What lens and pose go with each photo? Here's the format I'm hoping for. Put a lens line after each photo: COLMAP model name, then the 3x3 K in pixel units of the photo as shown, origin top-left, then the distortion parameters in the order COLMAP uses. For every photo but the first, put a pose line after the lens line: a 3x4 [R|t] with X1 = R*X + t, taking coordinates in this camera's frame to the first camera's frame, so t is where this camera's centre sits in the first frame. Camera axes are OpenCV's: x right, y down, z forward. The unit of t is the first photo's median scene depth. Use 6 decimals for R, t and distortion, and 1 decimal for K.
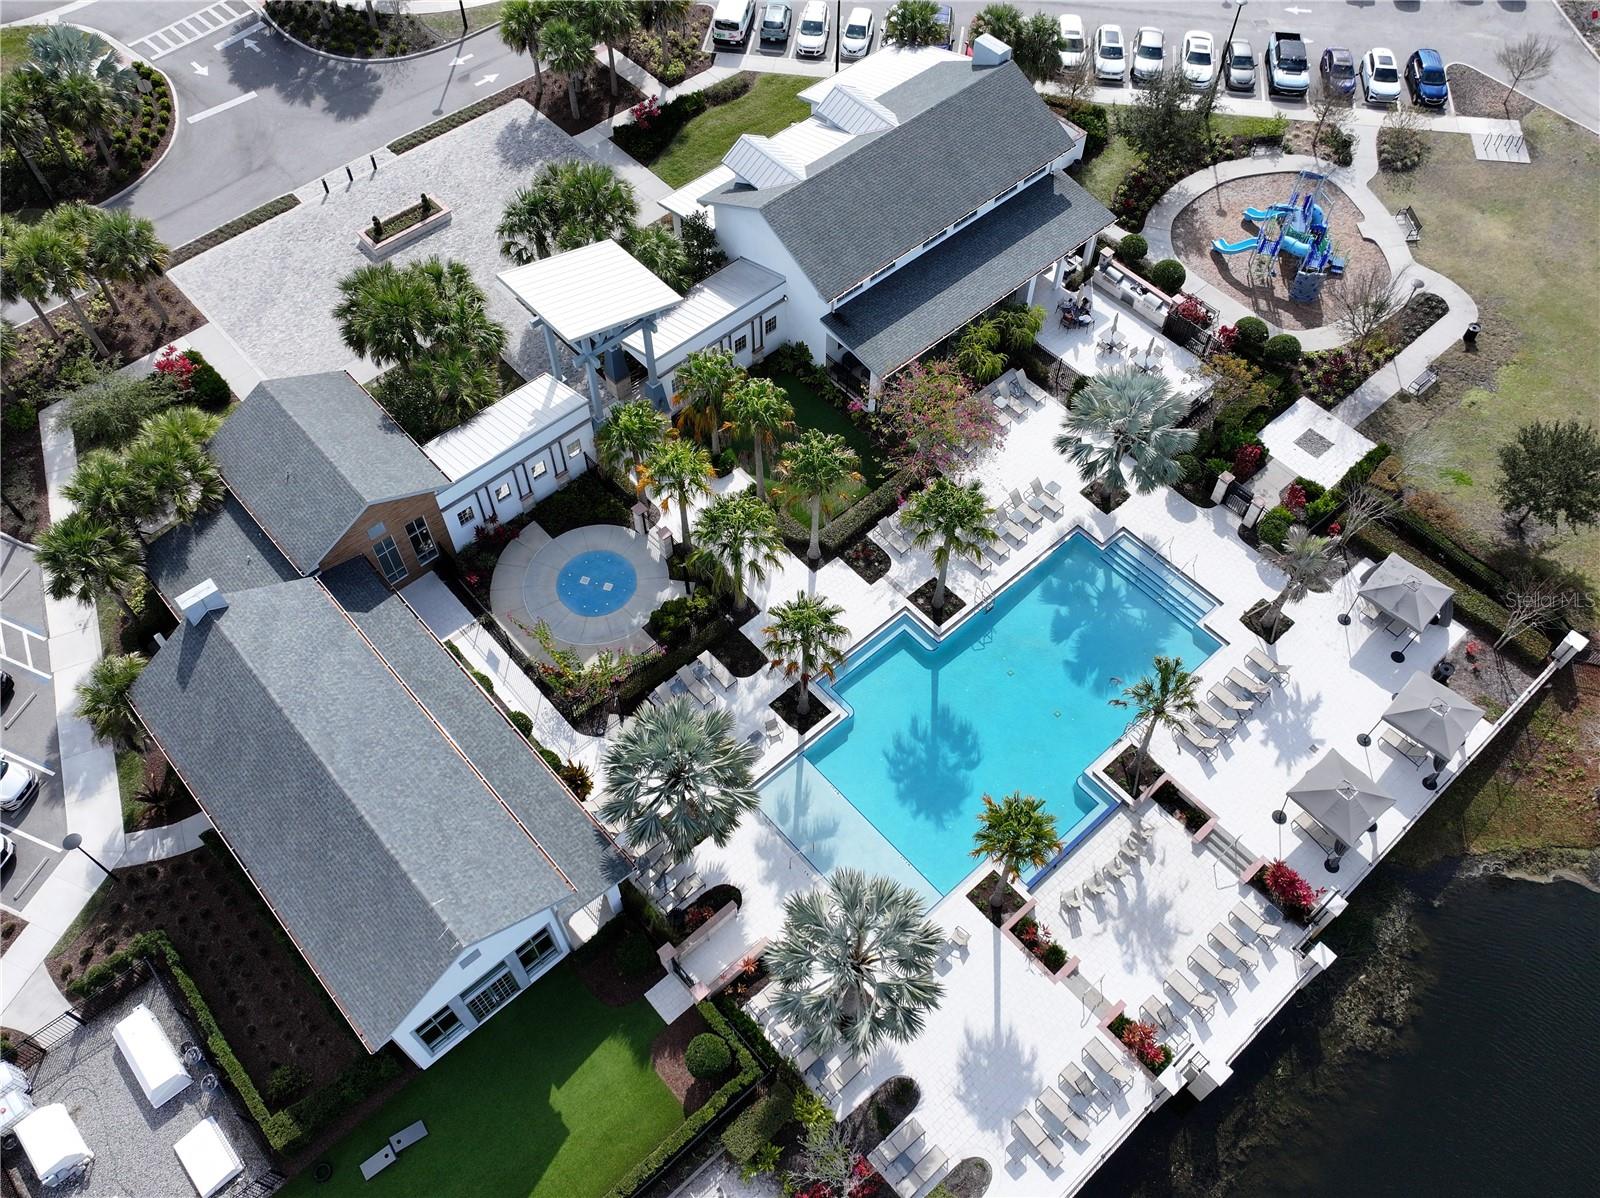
lens RADIAL K [[1278.4, 0, 795.3], [0, 1278.4, 603.7], [0, 0, 1]] dist [-0.000075, 0.011744]
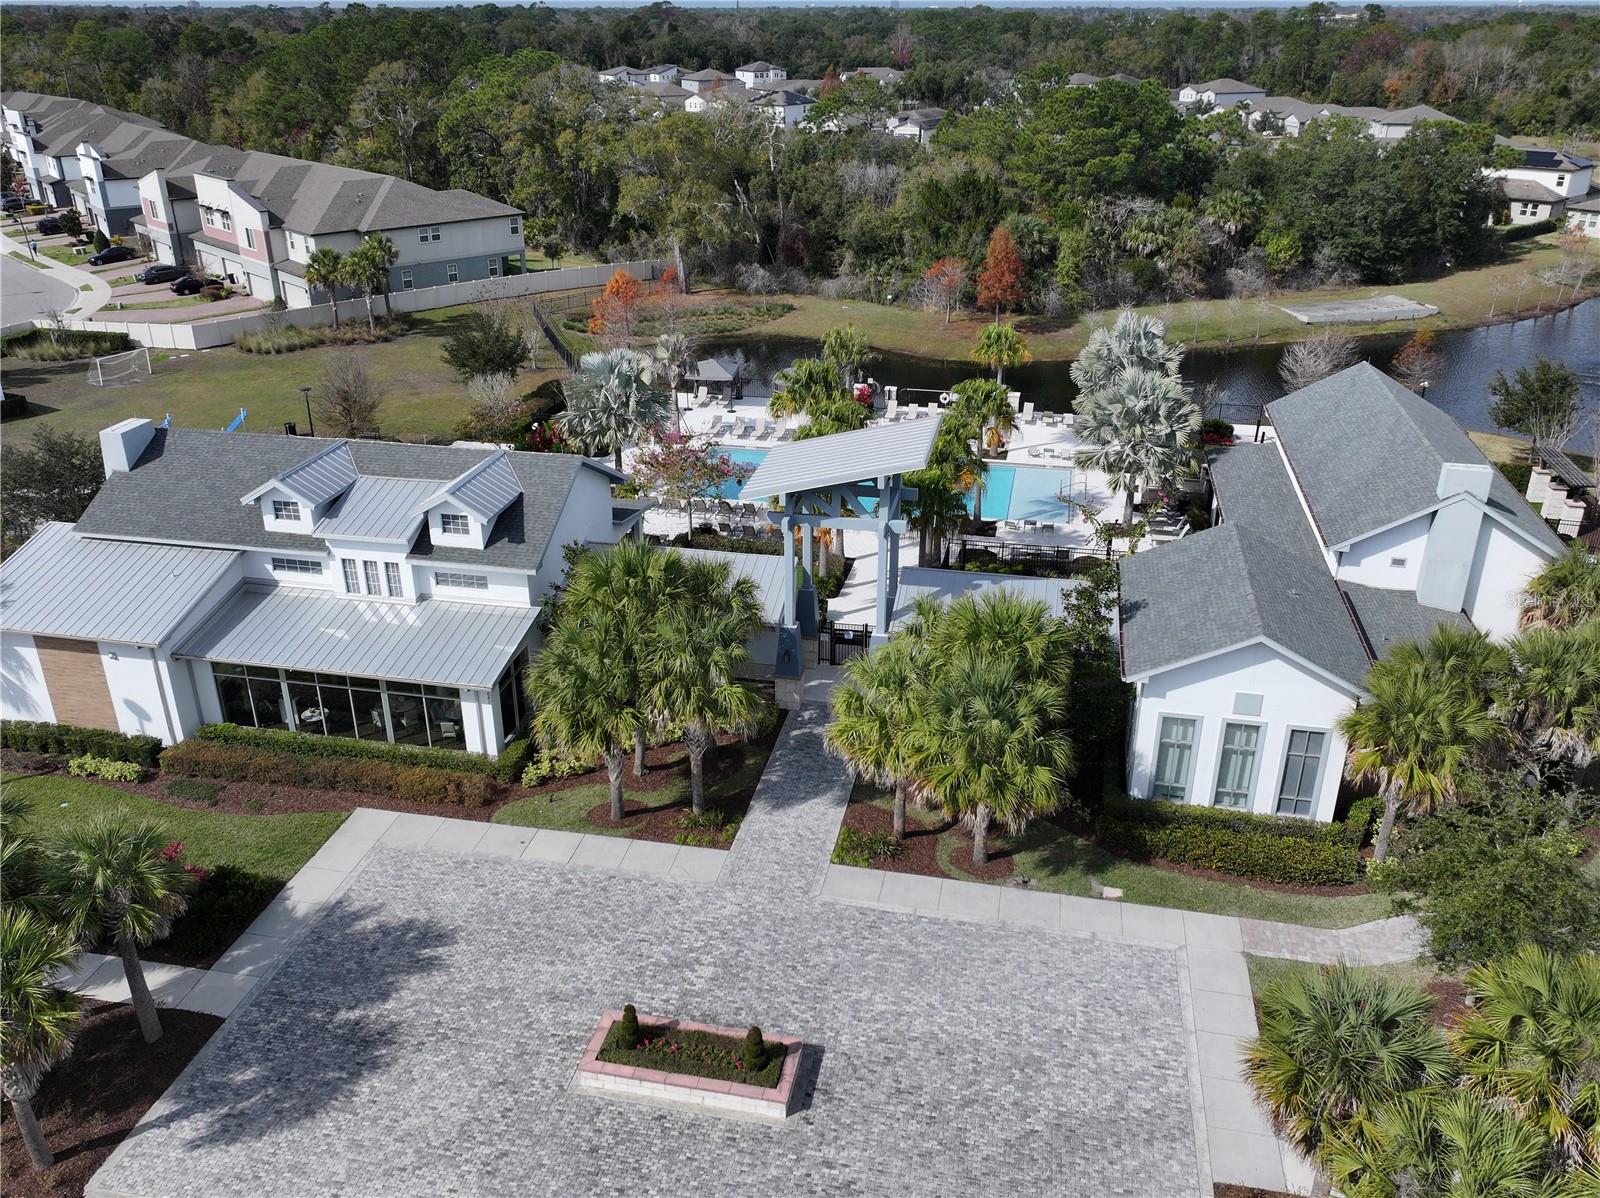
lens RADIAL K [[1278.4, 0, 795.3], [0, 1278.4, 603.7], [0, 0, 1]] dist [-0.000075, 0.011744]
pose [[-0.594885, -0.340697, 0.728037, -0.649950], [0.666332, 0.297556, 0.683712, -0.680121], [-0.449570, 0.891844, 0.050005, 0.931412]]
